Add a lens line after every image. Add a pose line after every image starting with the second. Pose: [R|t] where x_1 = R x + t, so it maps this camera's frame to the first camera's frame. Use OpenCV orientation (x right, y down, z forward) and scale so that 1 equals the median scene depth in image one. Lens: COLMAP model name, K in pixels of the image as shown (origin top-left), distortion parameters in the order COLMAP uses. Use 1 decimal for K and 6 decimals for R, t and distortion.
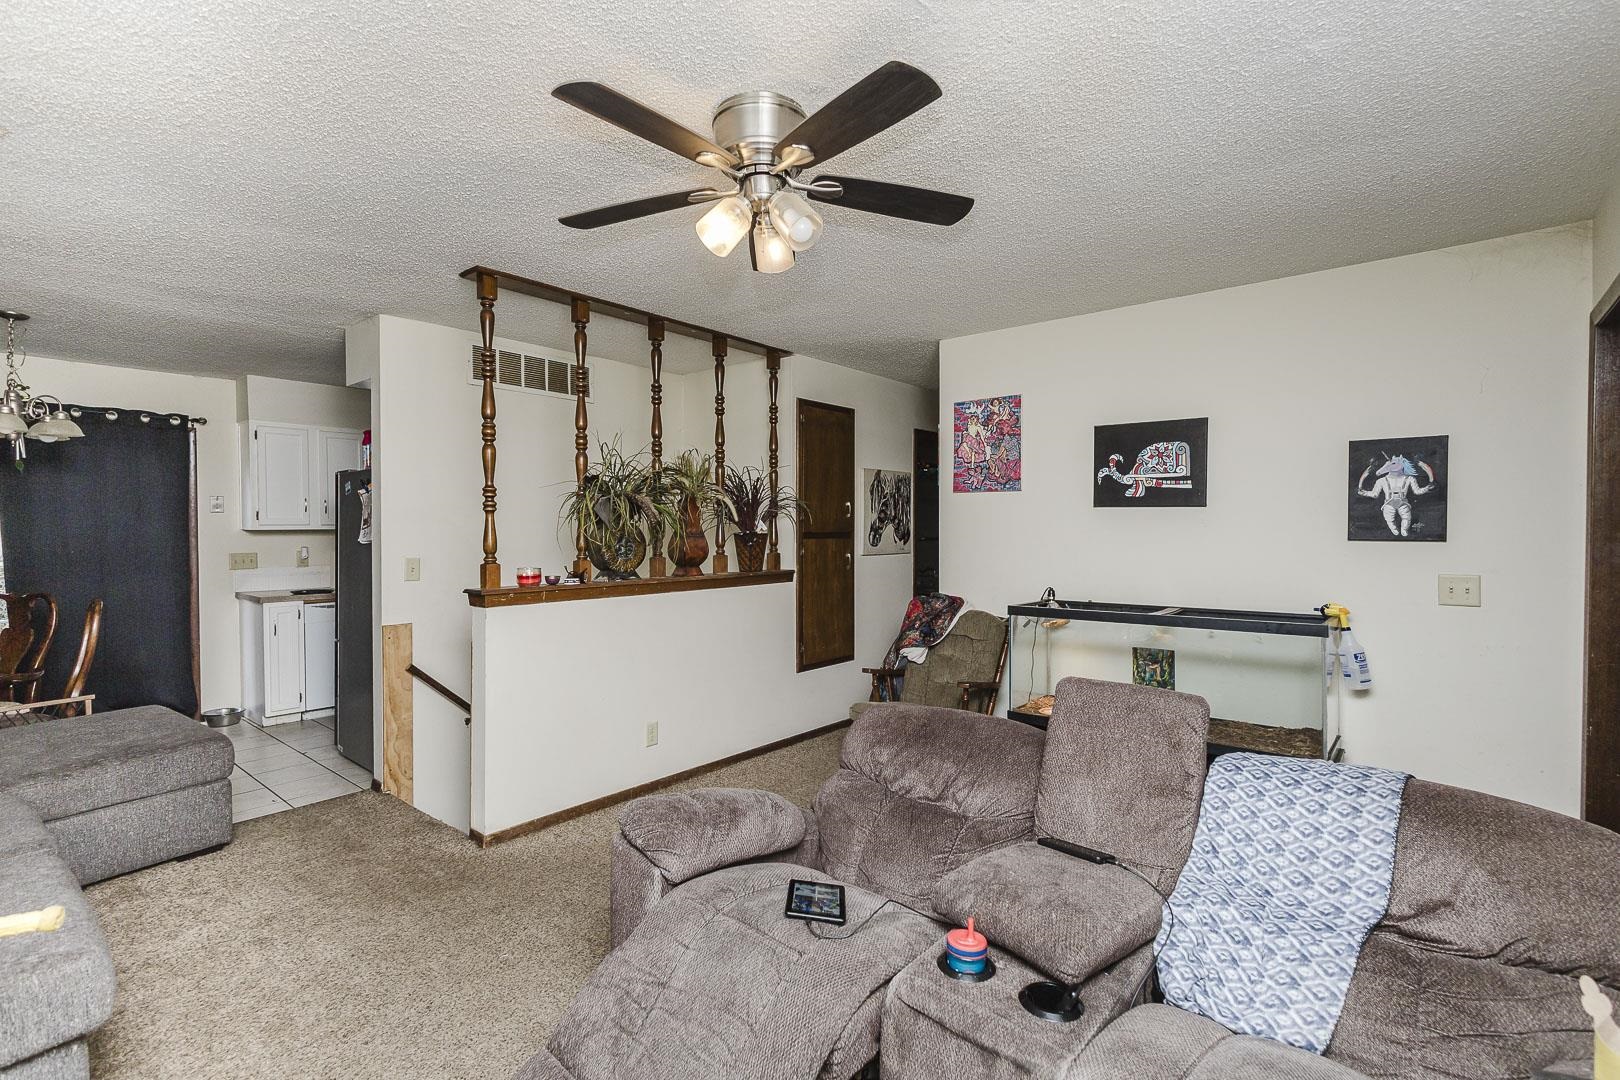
lens RADIAL K [[746.9, 0, 810.1], [0, 746.9, 536.8], [0, 0, 1]] dist [0.001257, -0.000135]
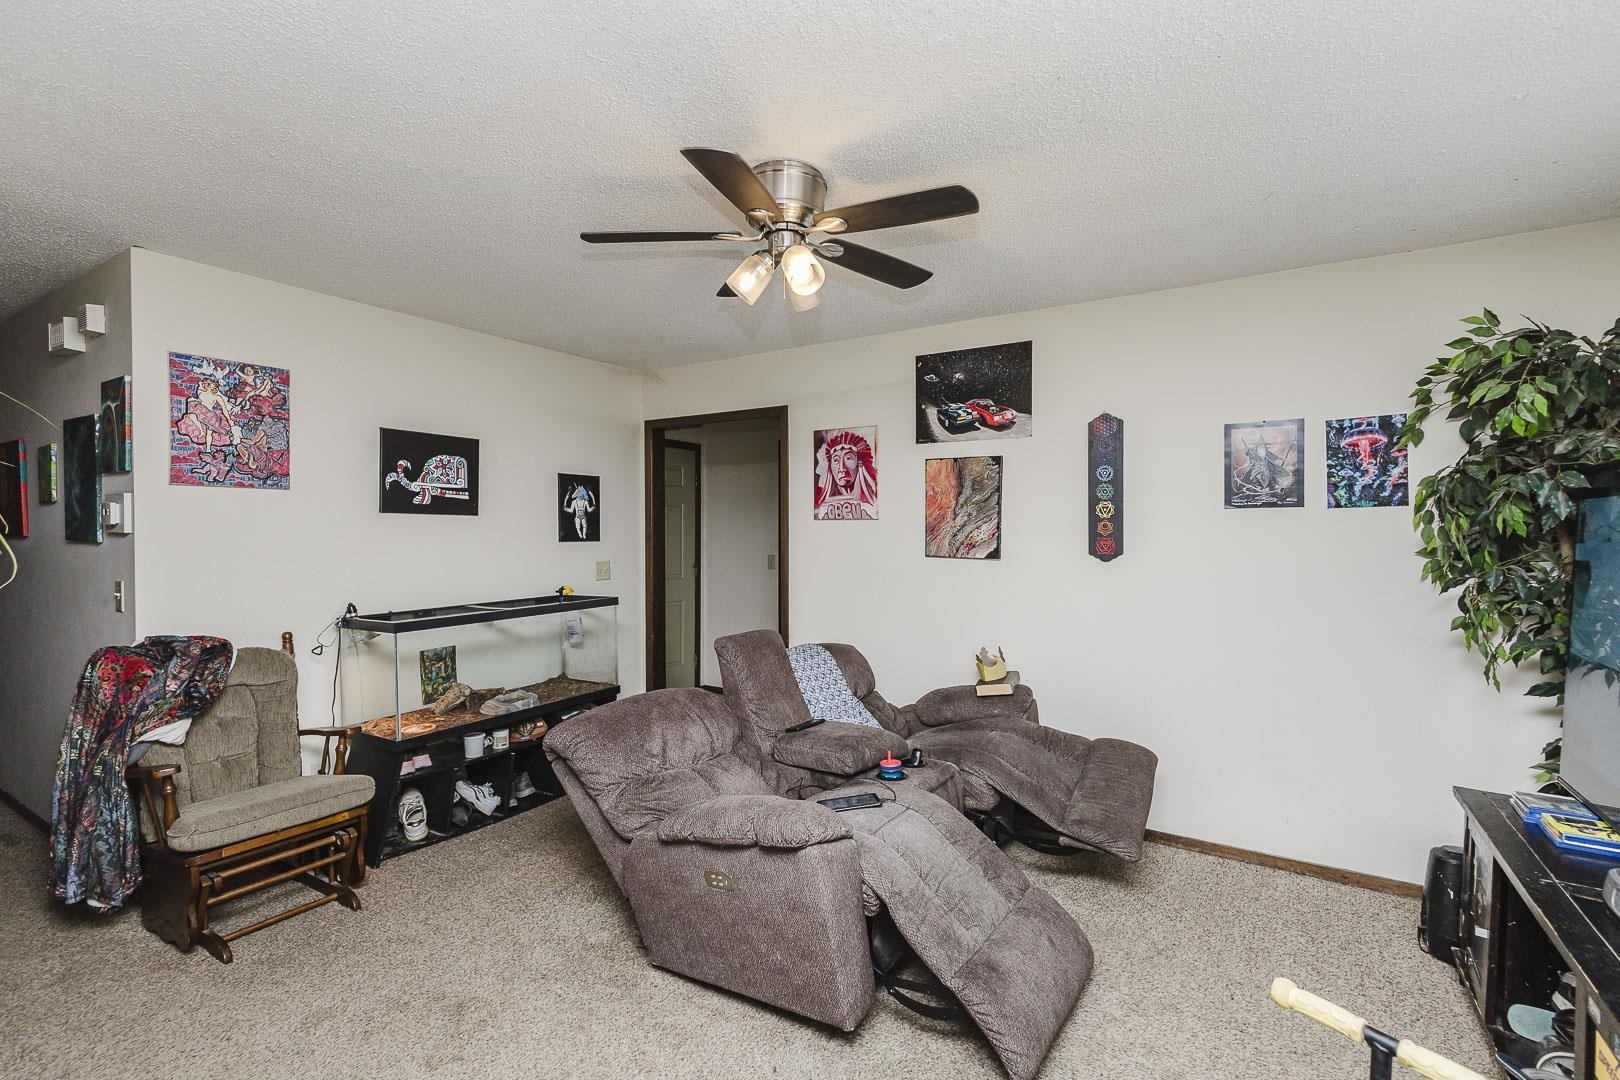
lens RADIAL K [[746.9, 0, 810.1], [0, 746.9, 536.8], [0, 0, 1]] dist [0.001257, -0.000135]
pose [[-0.139484, -0.009037, 0.990183, -0.658139], [0.016207, 0.999804, 0.011408, -0.011847], [-0.990092, 0.017639, -0.139310, 0.616262]]
